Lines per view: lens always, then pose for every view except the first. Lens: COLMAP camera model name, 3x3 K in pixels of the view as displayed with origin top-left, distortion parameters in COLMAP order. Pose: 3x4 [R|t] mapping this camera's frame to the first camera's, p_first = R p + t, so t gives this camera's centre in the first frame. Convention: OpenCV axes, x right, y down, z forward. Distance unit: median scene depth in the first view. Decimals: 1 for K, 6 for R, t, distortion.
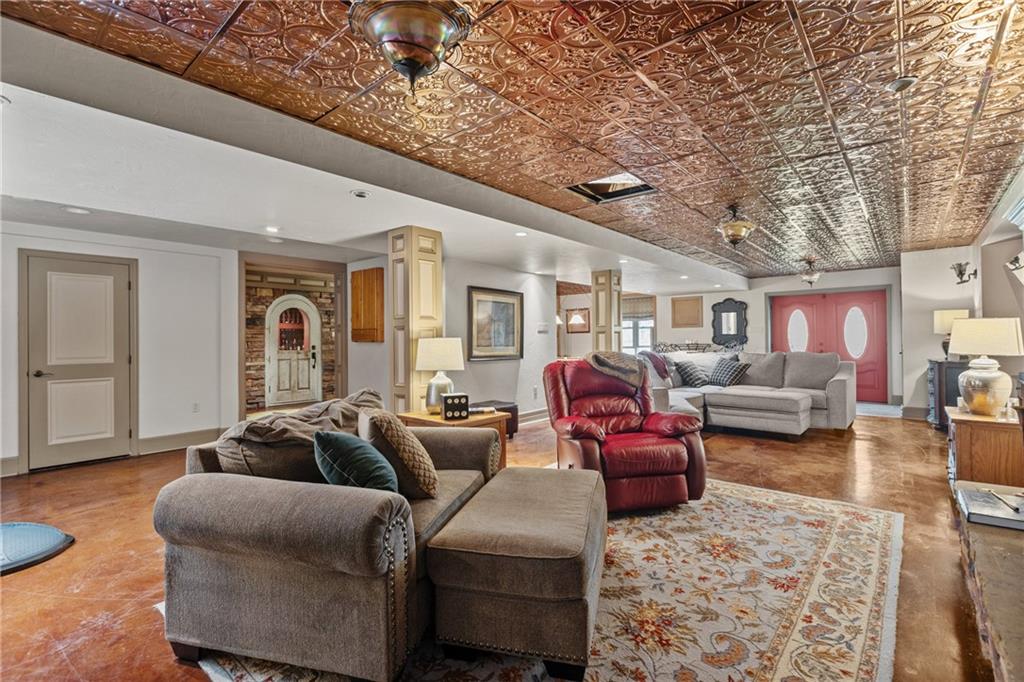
lens RADIAL K [[476.3, 0, 509.6], [0, 476.3, 340.1], [0, 0, 1]] dist [-0.004442, -0.000735]
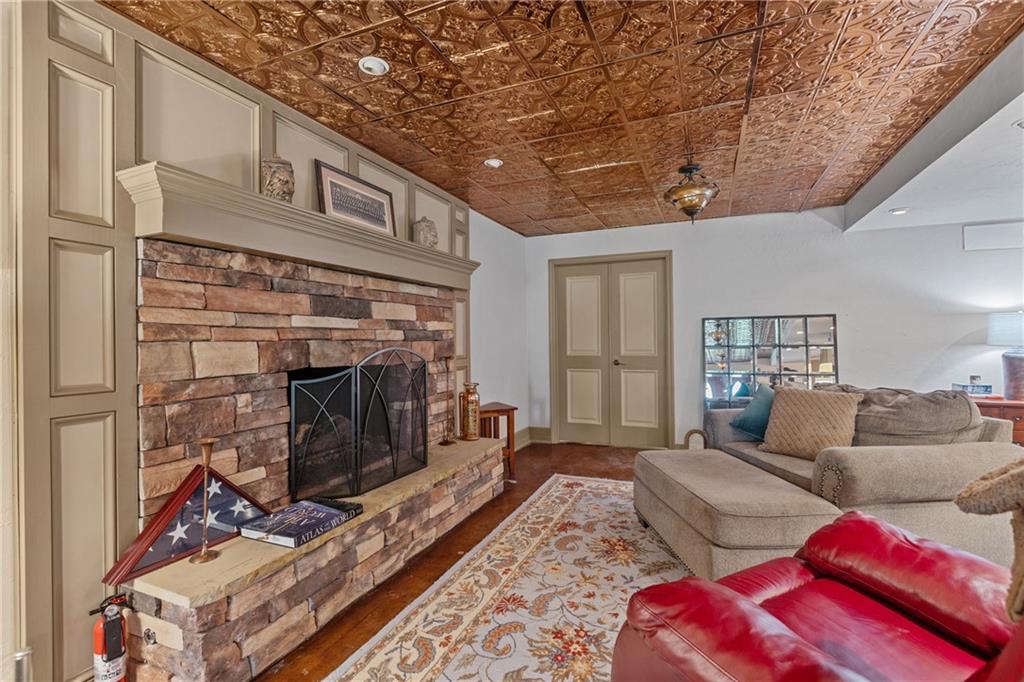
lens RADIAL K [[476.3, 0, 511.2], [0, 476.3, 337.4], [0, 0, 1]] dist [-0.004442, -0.000735]
pose [[-0.953297, 0.021002, -0.301304, 0.868599], [0.021080, 0.999773, 0.002991, -0.016057], [0.301298, -0.003500, -0.953524, 1.939026]]
